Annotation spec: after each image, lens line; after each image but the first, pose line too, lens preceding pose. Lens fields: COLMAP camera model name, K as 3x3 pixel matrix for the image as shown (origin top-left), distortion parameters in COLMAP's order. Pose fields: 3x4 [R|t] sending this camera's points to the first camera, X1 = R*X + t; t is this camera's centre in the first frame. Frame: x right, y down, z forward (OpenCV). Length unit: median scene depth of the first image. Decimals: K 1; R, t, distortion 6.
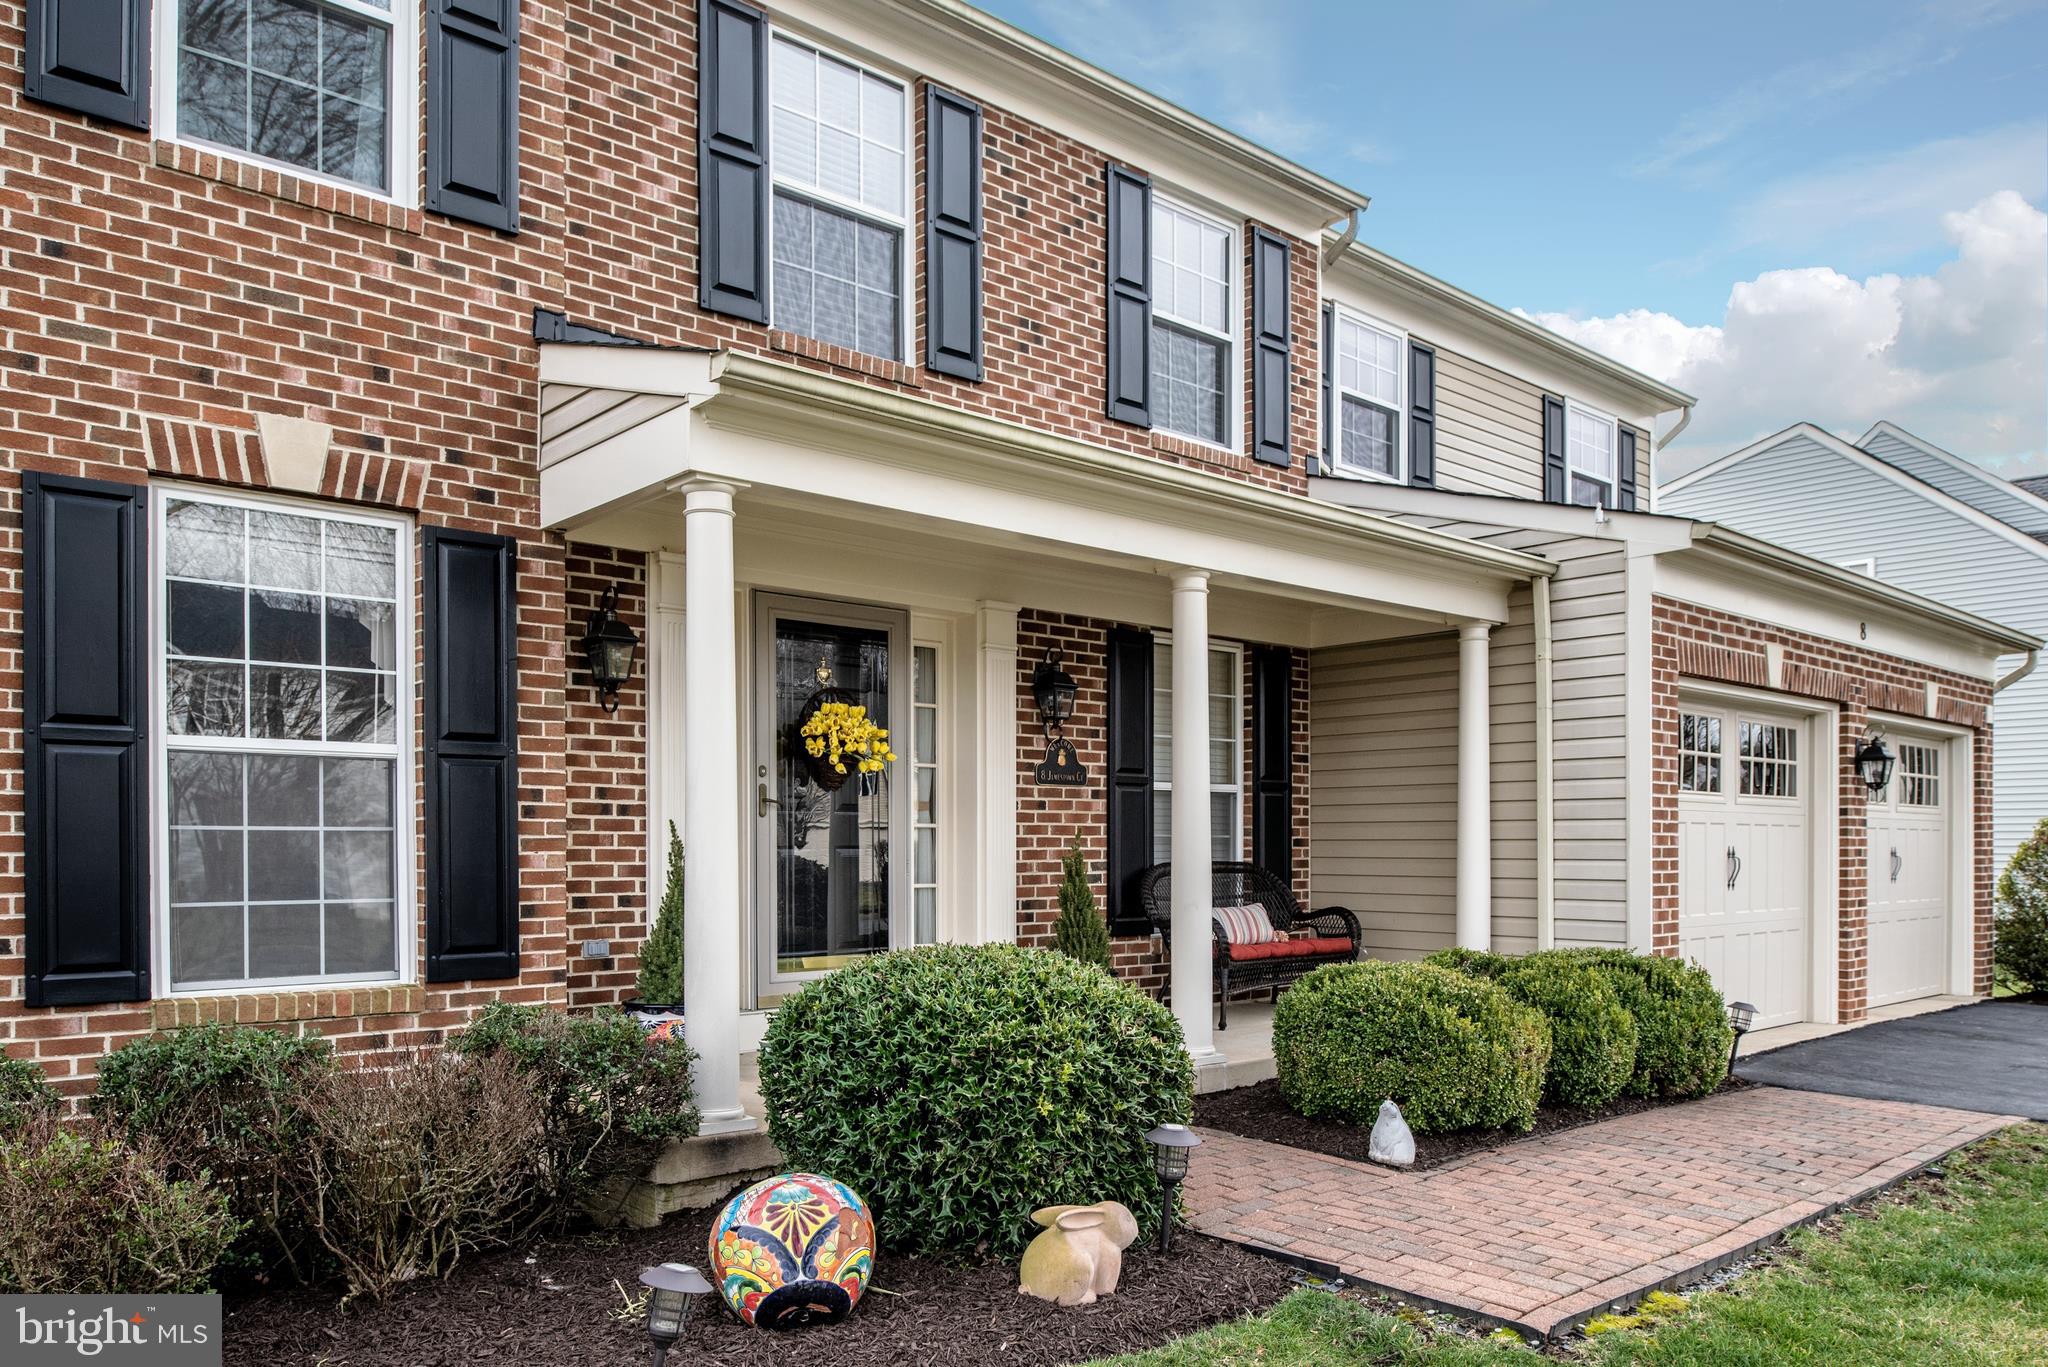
lens RADIAL K [[1405.8, 0, 1024.7], [0, 1405.8, 863.8], [0, 0, 1]] dist [0.000670, 0.000566]
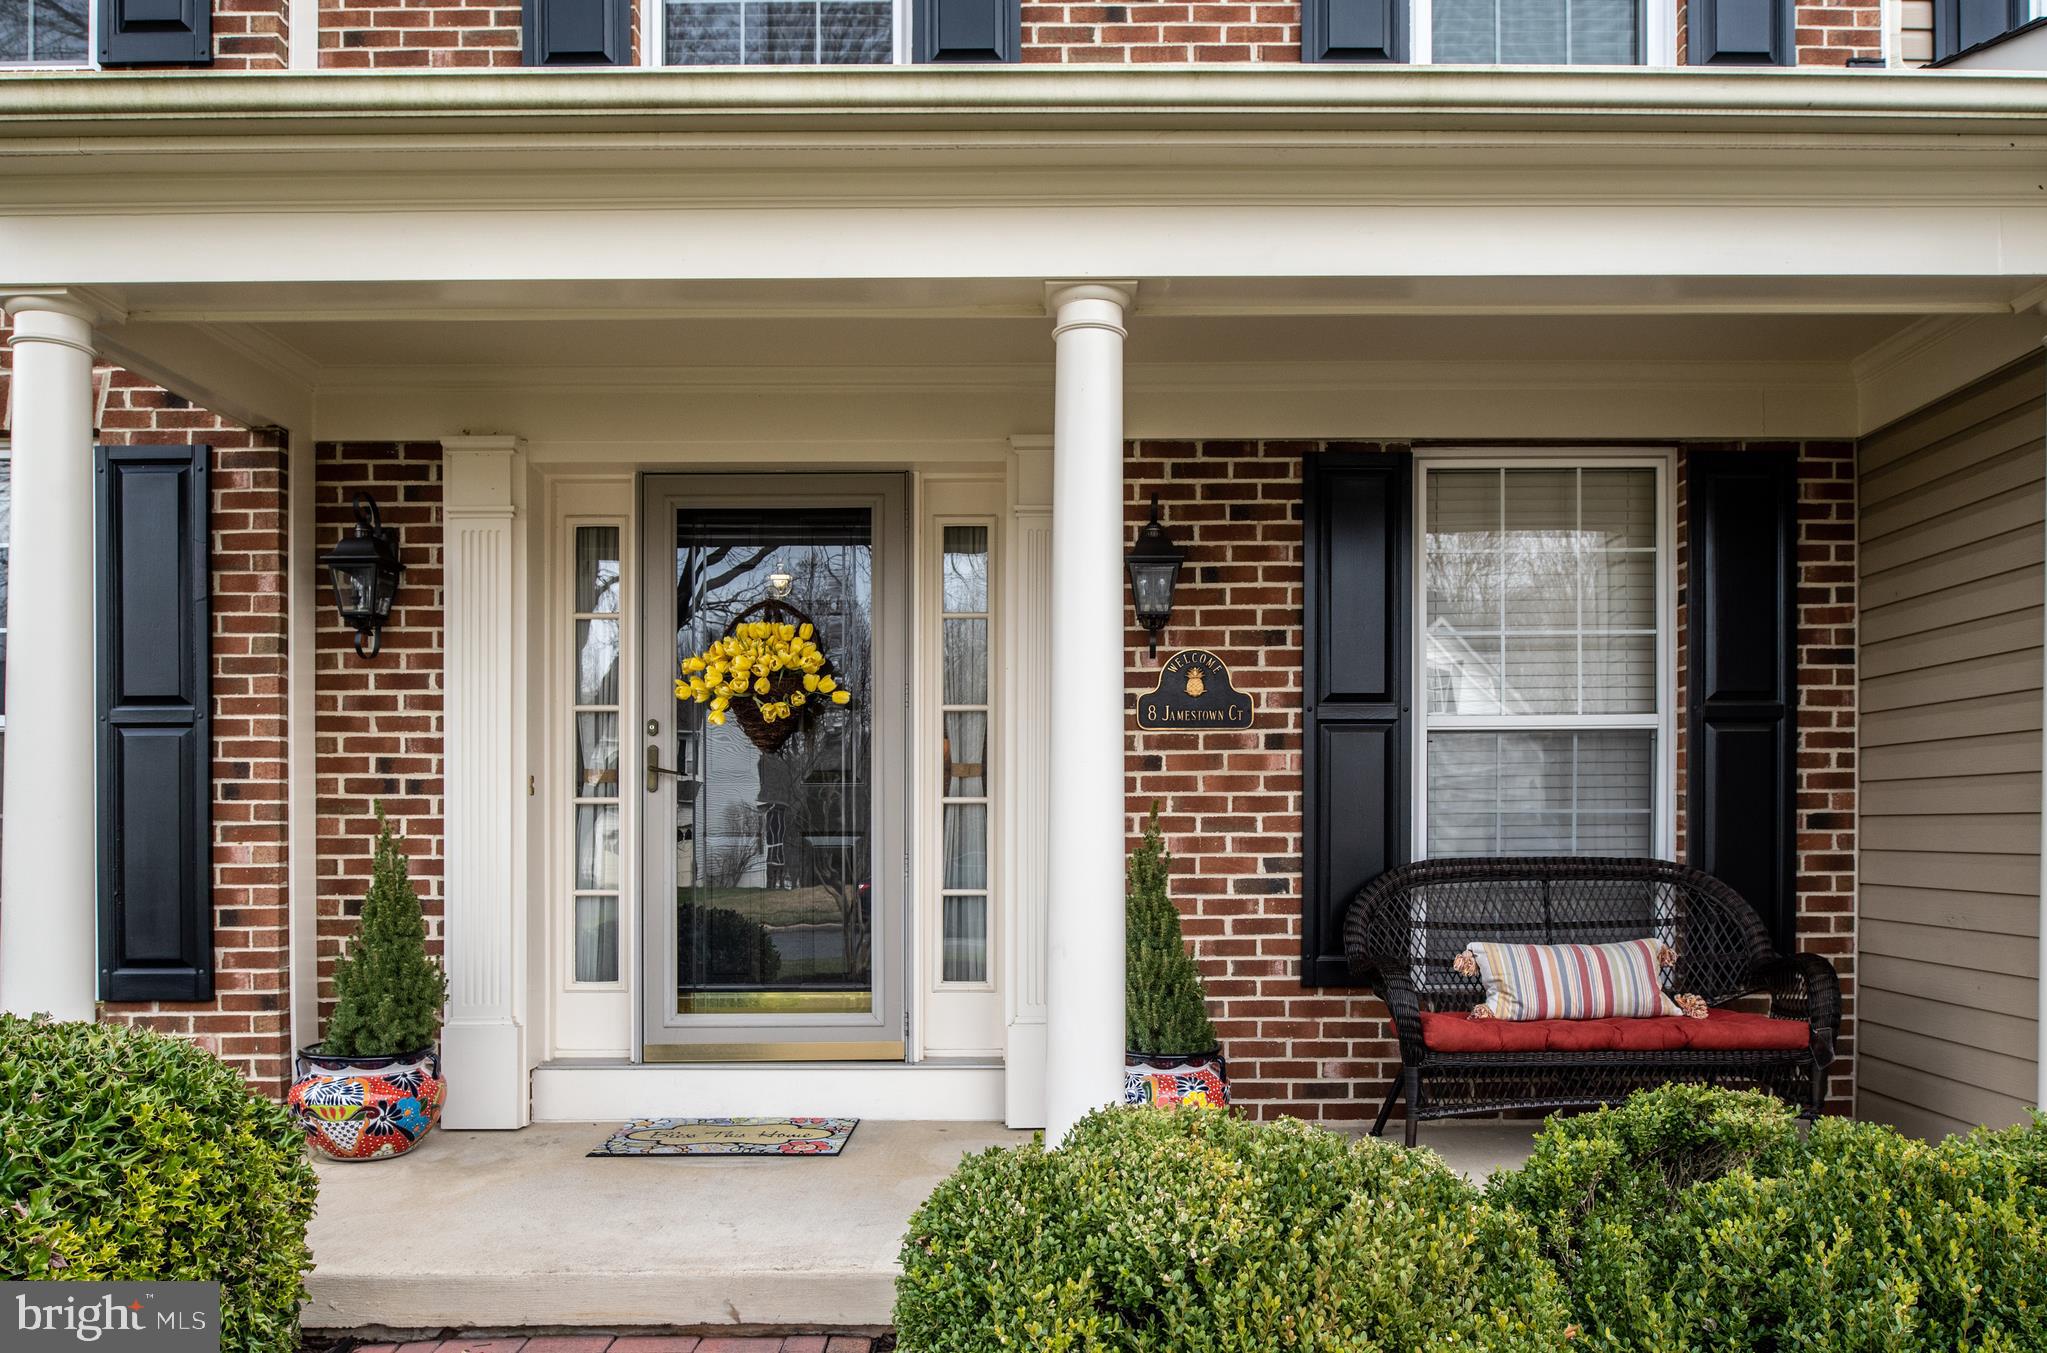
lens RADIAL K [[1427.5, 0, 1027.0], [0, 1427.5, 847.9], [0, 0, 1]] dist [-0.007003, -0.005603]
pose [[0.761117, 0.005406, -0.648592, 0.461097], [-0.003892, 0.999985, 0.003768, -0.009355], [0.648603, -0.000344, 0.761127, 0.625234]]
